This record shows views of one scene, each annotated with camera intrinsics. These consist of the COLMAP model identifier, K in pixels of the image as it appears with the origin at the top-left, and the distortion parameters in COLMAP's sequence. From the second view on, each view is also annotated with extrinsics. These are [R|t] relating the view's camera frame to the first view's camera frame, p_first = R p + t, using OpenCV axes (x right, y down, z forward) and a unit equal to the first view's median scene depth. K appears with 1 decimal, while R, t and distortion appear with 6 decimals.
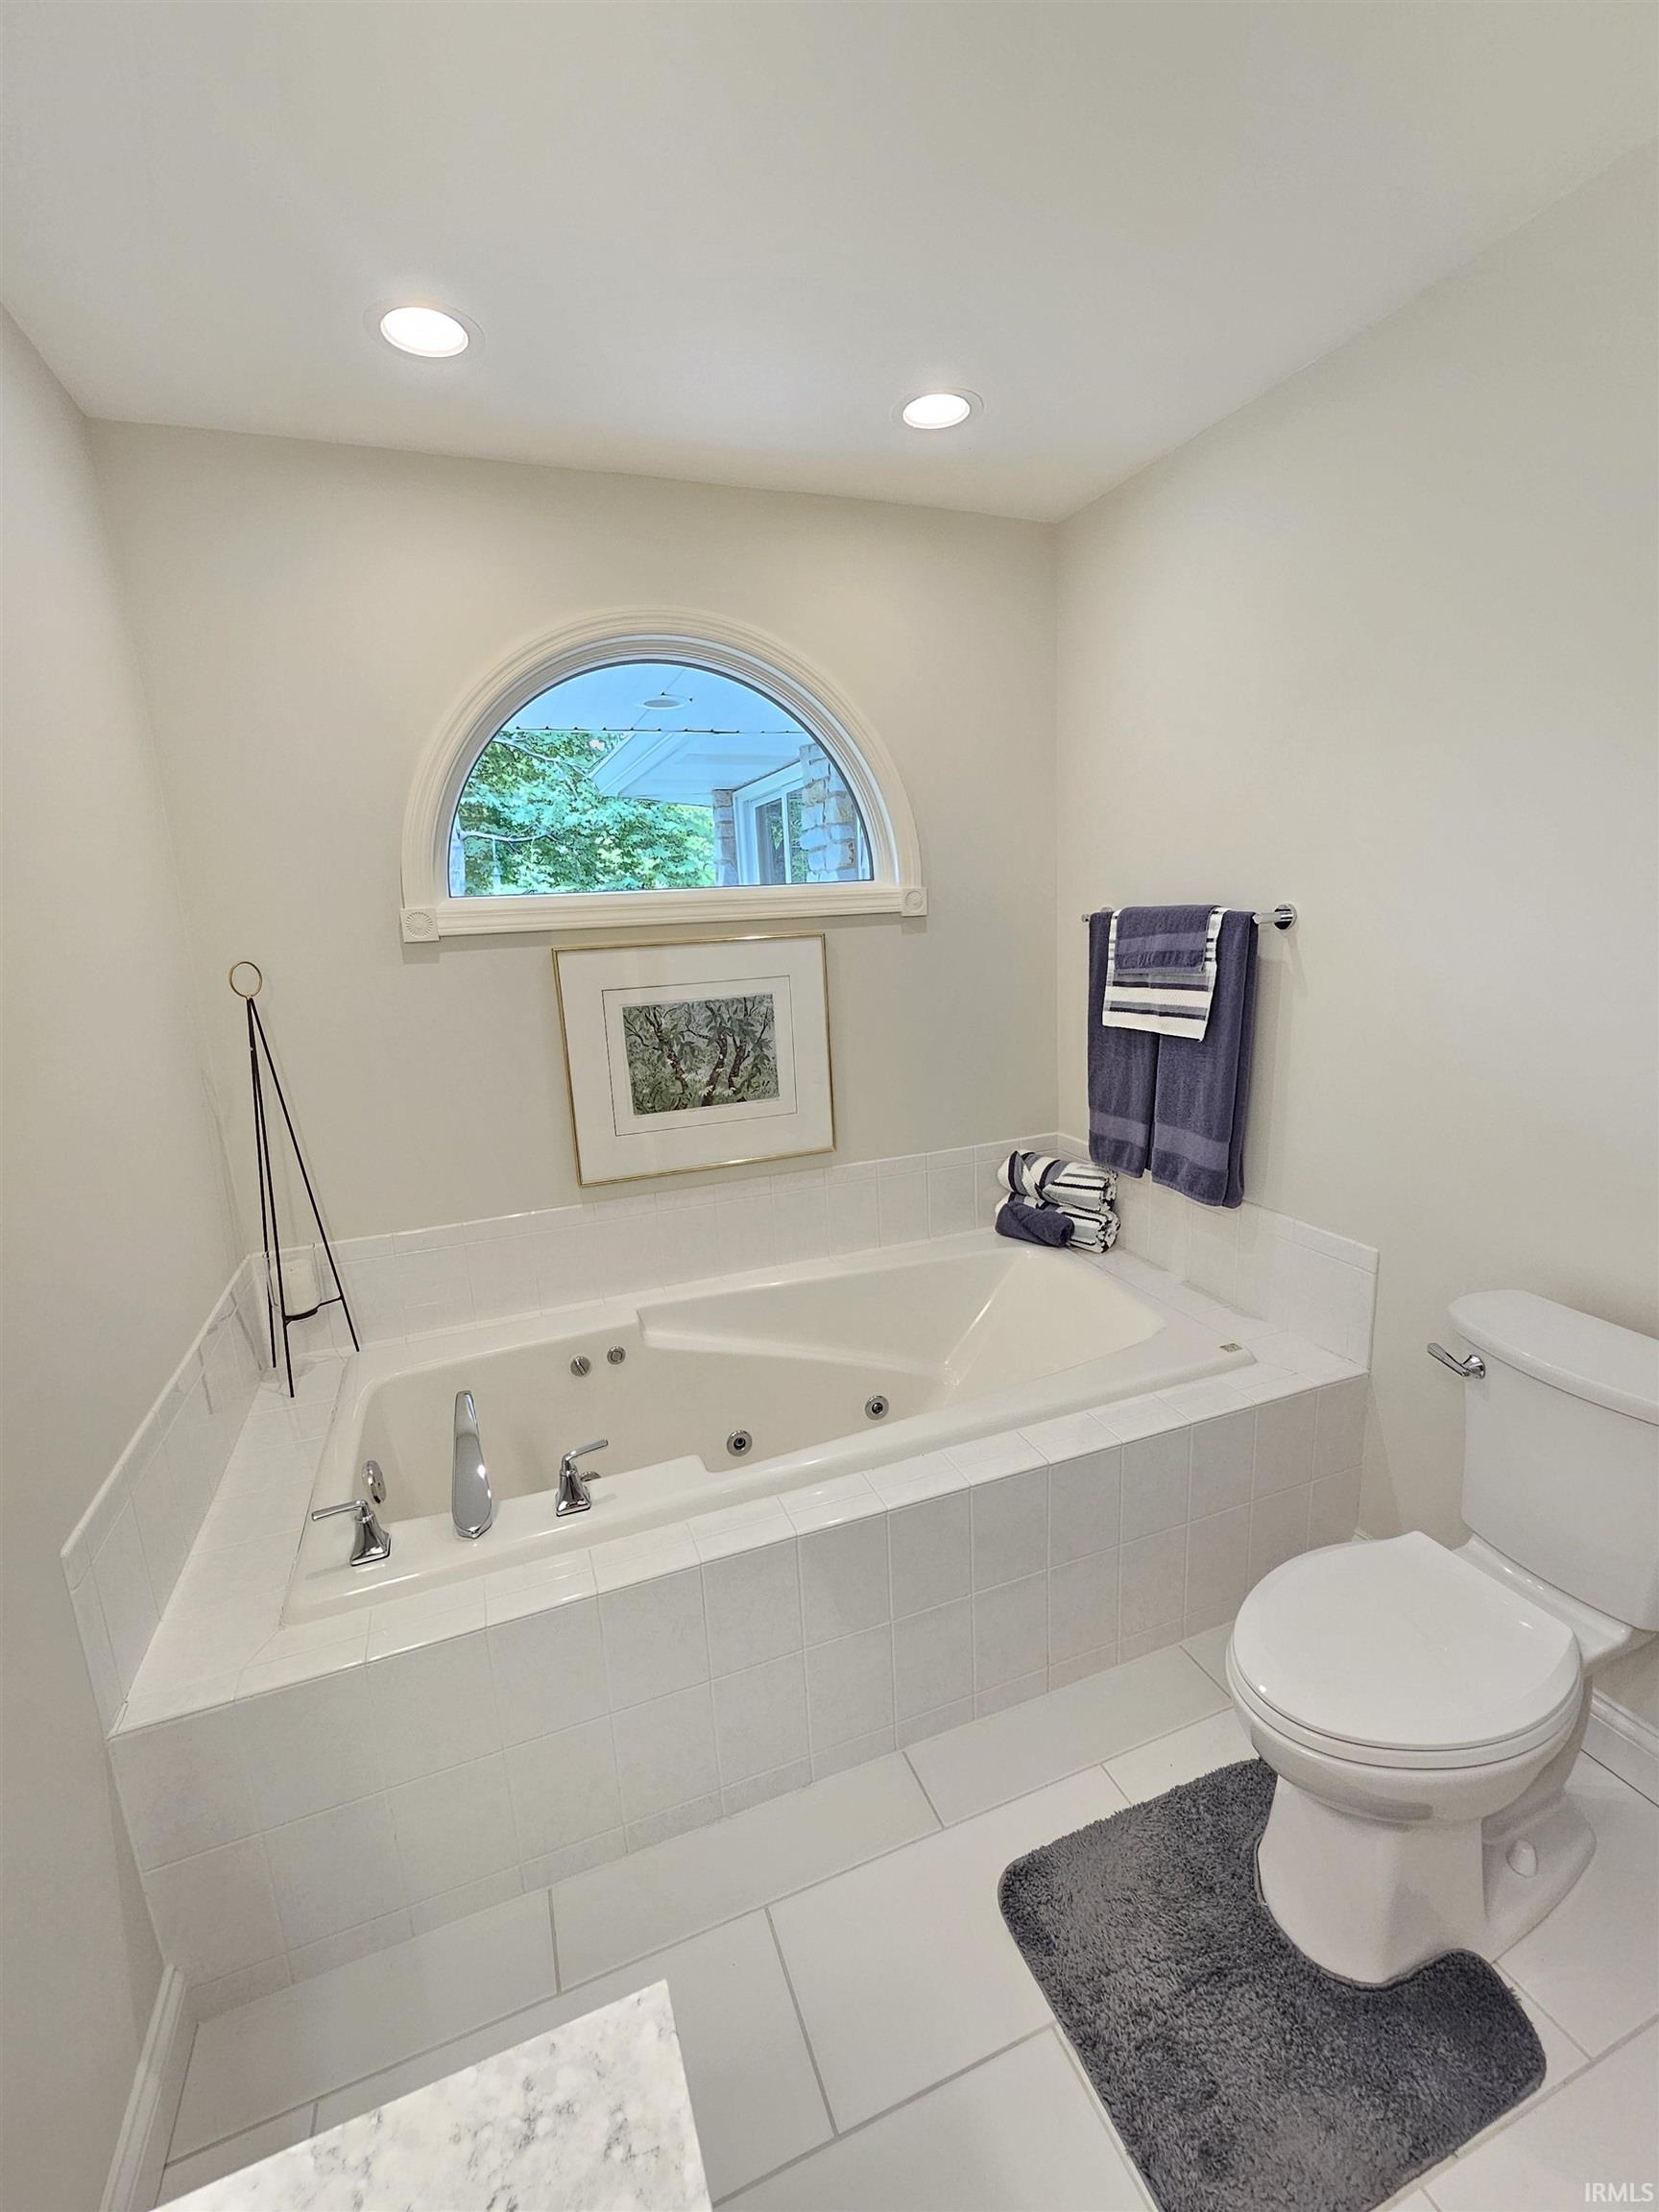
lens RADIAL K [[968.2, 0, 835.0], [0, 968.2, 1113.6], [0, 0, 1]] dist [0.001626, 0.000185]
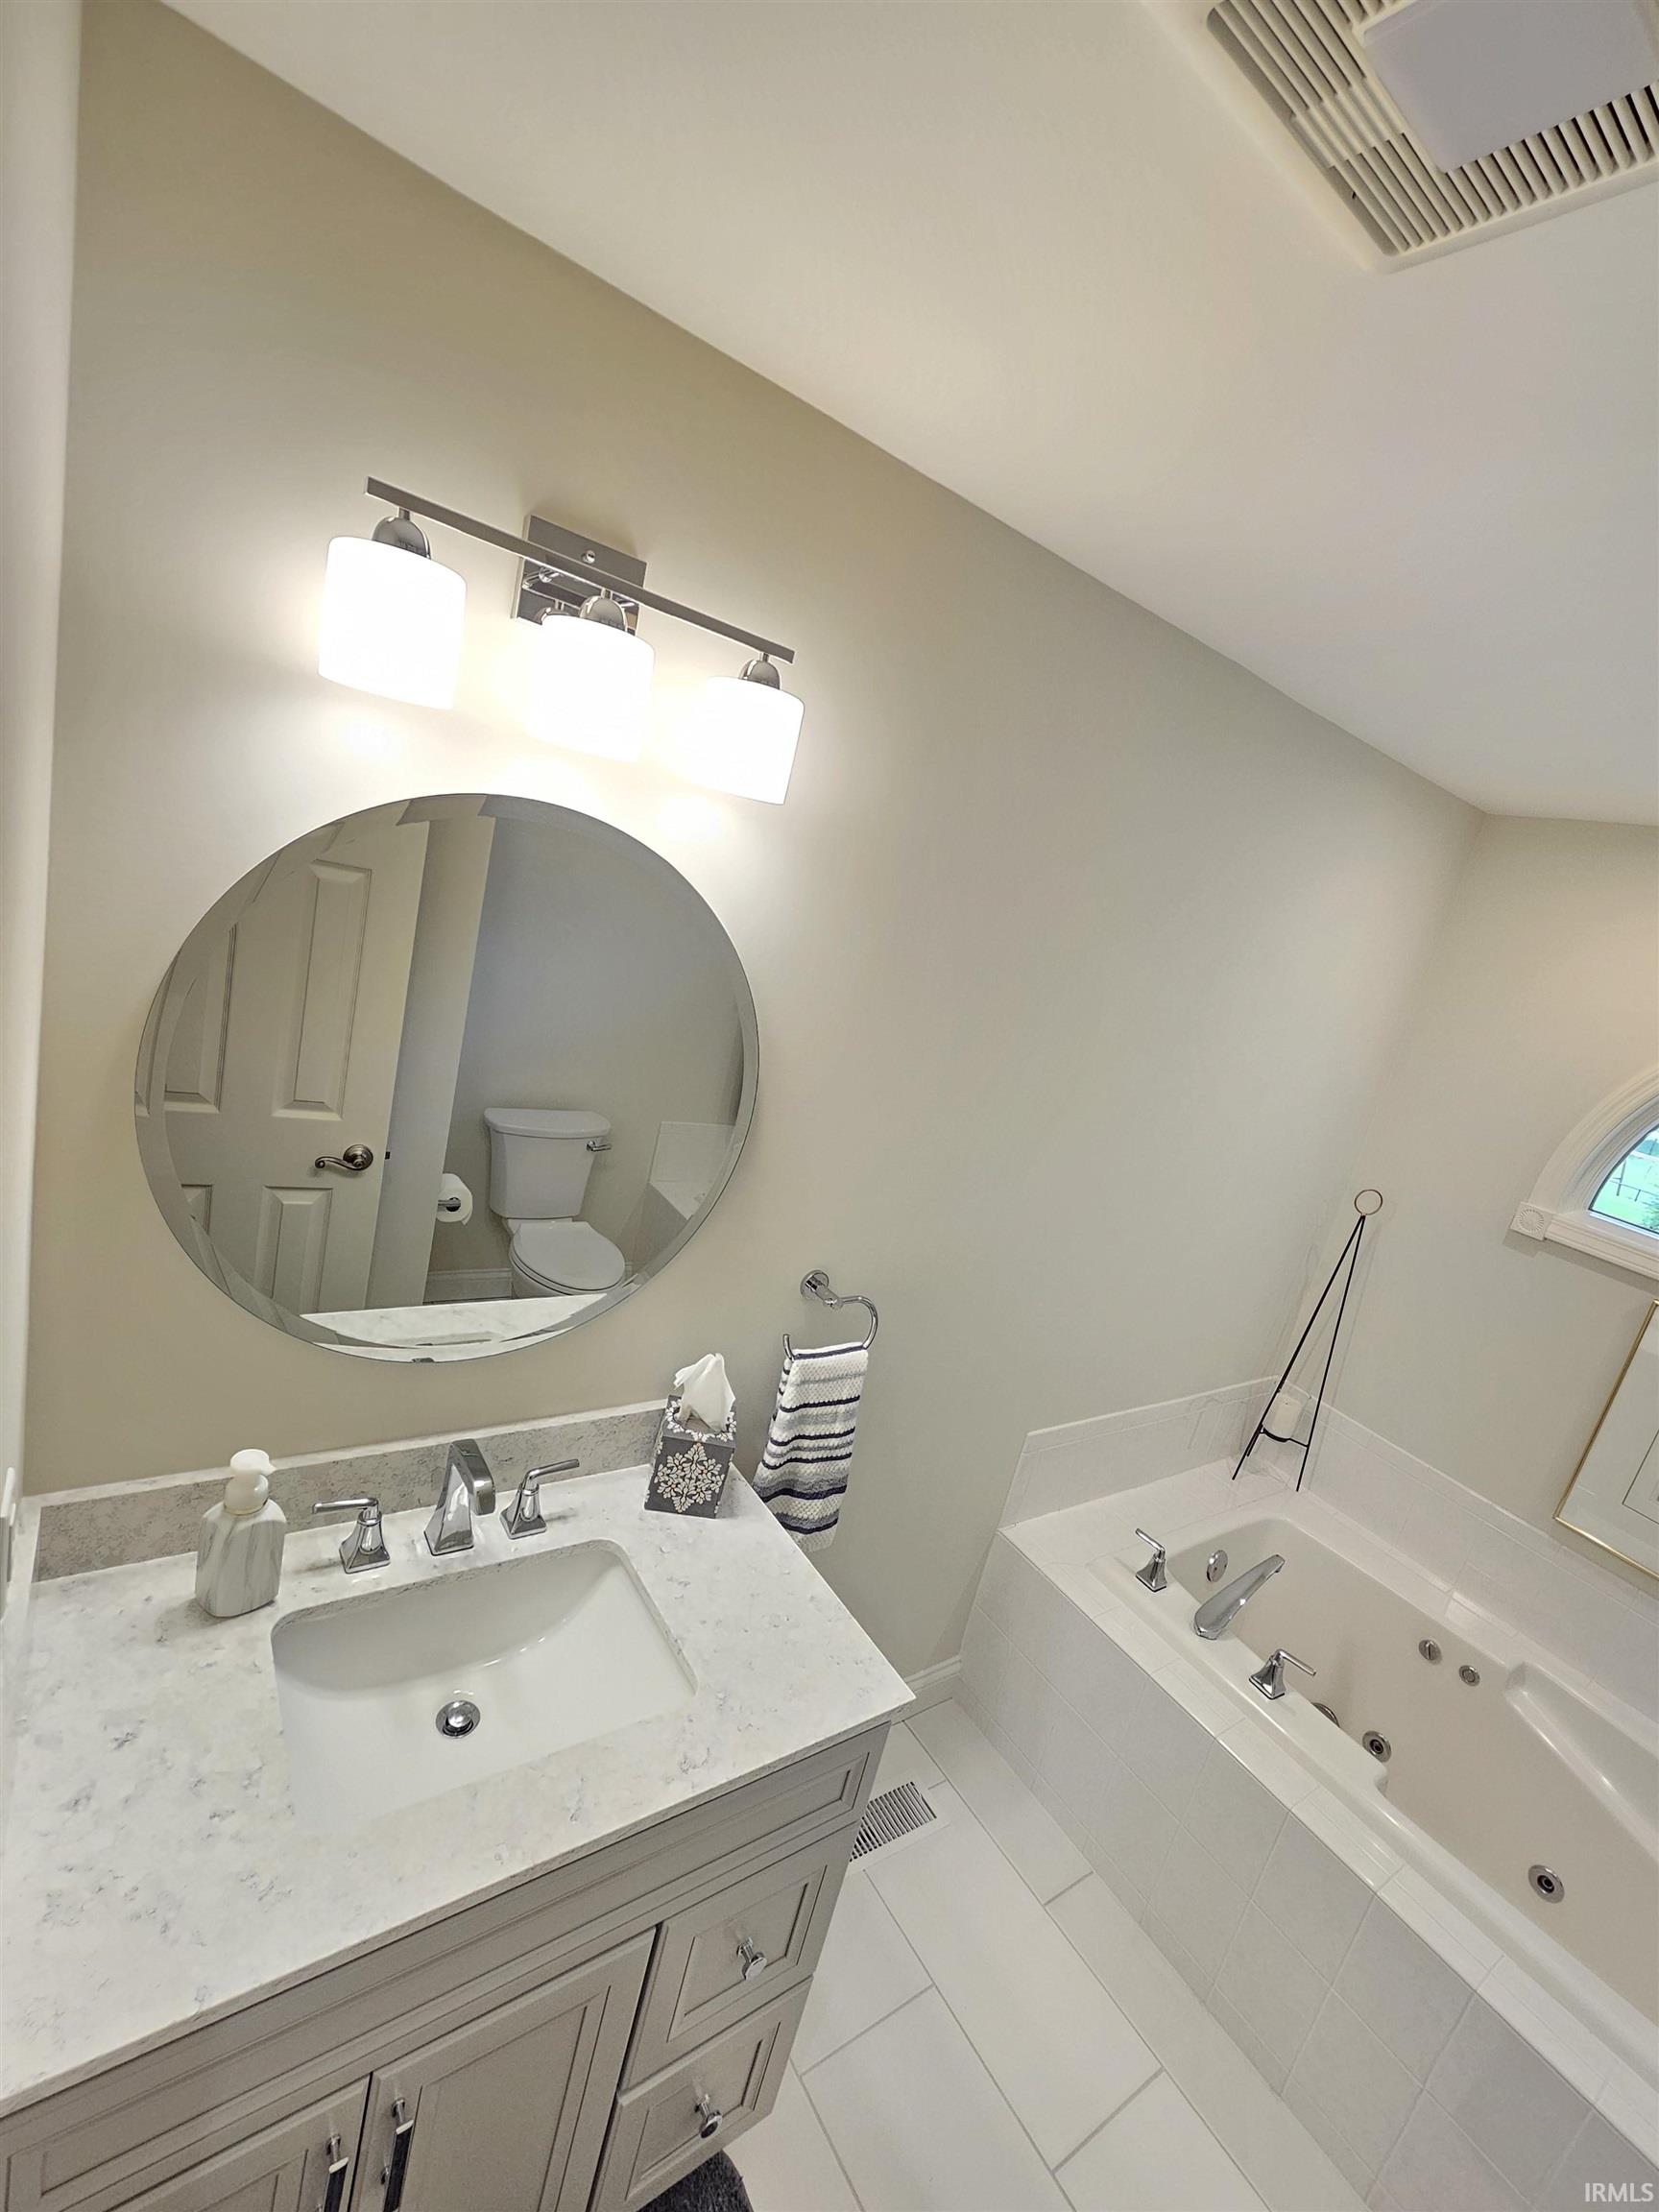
lens RADIAL K [[968.2, 0, 835.0], [0, 968.2, 1113.6], [0, 0, 1]] dist [0.001626, 0.000185]
pose [[0.229990, 0.338252, -0.912519, 0.390211], [-0.448882, 0.868826, 0.208920, -0.191683], [0.863487, 0.361563, 0.351656, -0.131604]]
